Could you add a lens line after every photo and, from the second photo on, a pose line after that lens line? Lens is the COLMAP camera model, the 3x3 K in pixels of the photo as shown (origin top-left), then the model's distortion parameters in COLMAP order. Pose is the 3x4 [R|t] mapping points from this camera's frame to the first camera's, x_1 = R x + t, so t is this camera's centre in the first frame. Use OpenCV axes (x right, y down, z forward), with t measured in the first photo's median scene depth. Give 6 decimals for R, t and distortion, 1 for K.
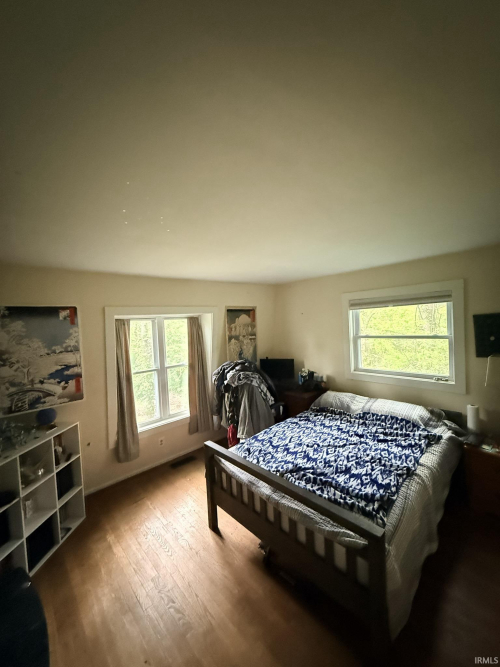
lens RADIAL K [[267.9, 0, 250.4], [0, 267.9, 332.6], [0, 0, 1]] dist [0.003279, 0.000202]
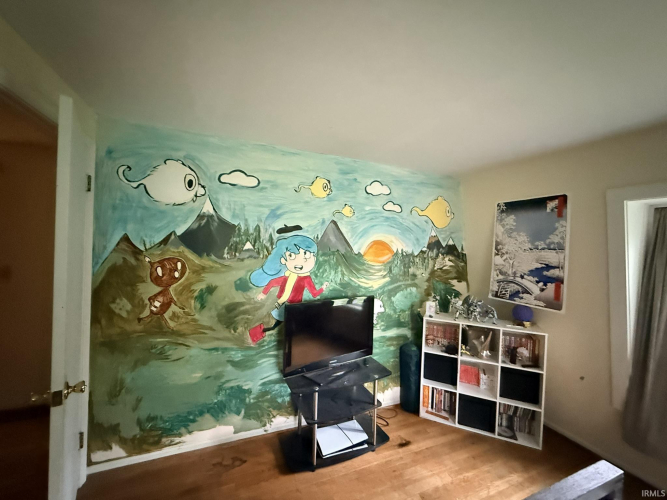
lens RADIAL K [[267.9, 0, 334.0], [0, 267.9, 248.9], [0, 0, 1]] dist [0.003279, 0.000202]
pose [[-0.340569, 0.056050, -0.938547, 0.362143], [-0.055523, 0.995281, 0.079586, 0.041427], [0.938579, 0.079215, -0.335850, 0.655522]]
